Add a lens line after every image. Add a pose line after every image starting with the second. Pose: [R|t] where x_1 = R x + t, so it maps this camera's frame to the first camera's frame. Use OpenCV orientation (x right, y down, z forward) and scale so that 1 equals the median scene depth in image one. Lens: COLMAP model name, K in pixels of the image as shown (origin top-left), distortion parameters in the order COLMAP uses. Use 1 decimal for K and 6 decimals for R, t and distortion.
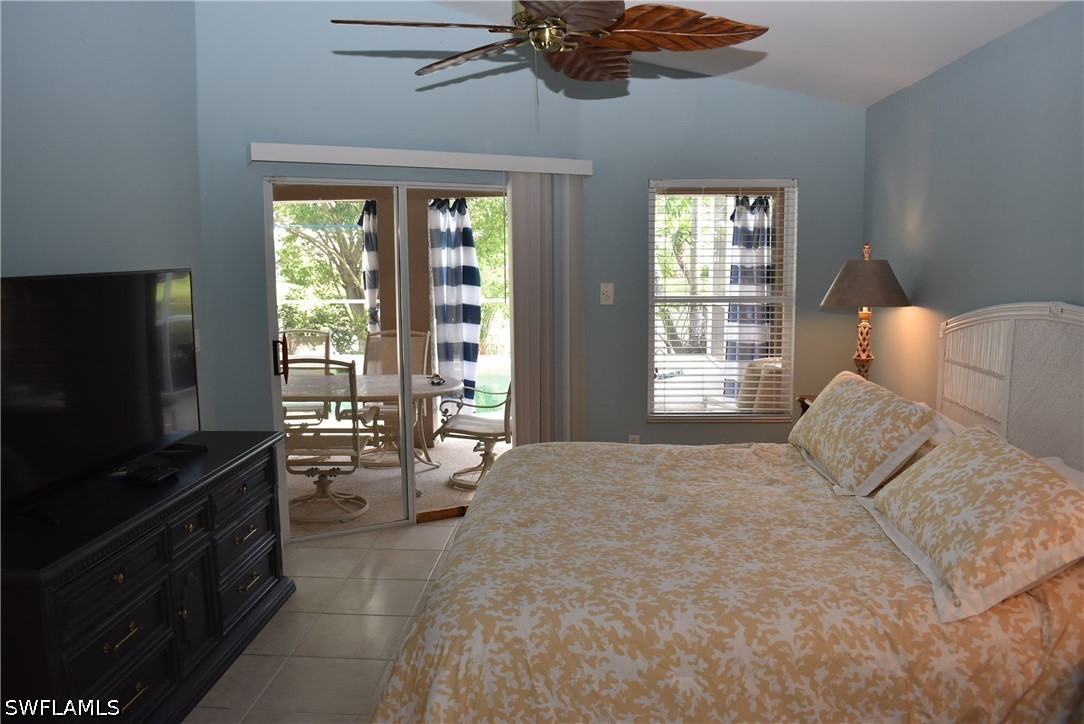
lens RADIAL K [[848.3, 0, 542.0], [0, 848.3, 362.0], [0, 0, 1]] dist [-0.092342, 0.007370]
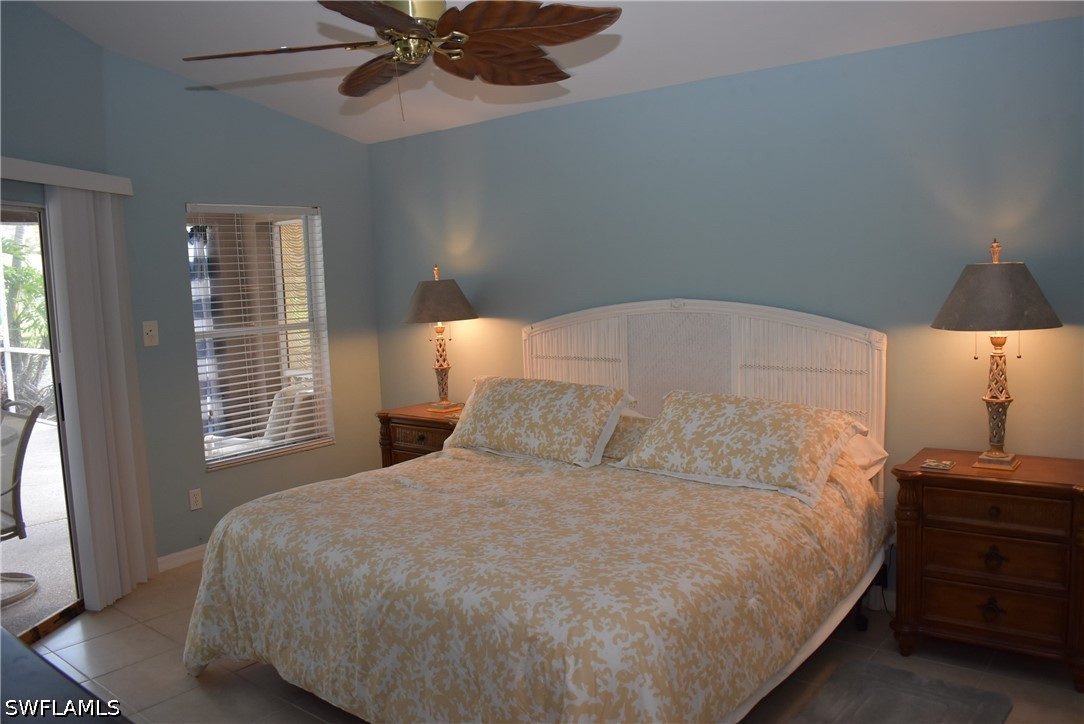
lens RADIAL K [[848.3, 0, 542.0], [0, 848.3, 362.0], [0, 0, 1]] dist [-0.092342, 0.007370]
pose [[0.573911, -0.100181, 0.812767, -0.738179], [0.136863, 0.990264, 0.025417, -0.035855], [-0.807400, 0.096650, 0.582034, 0.366912]]
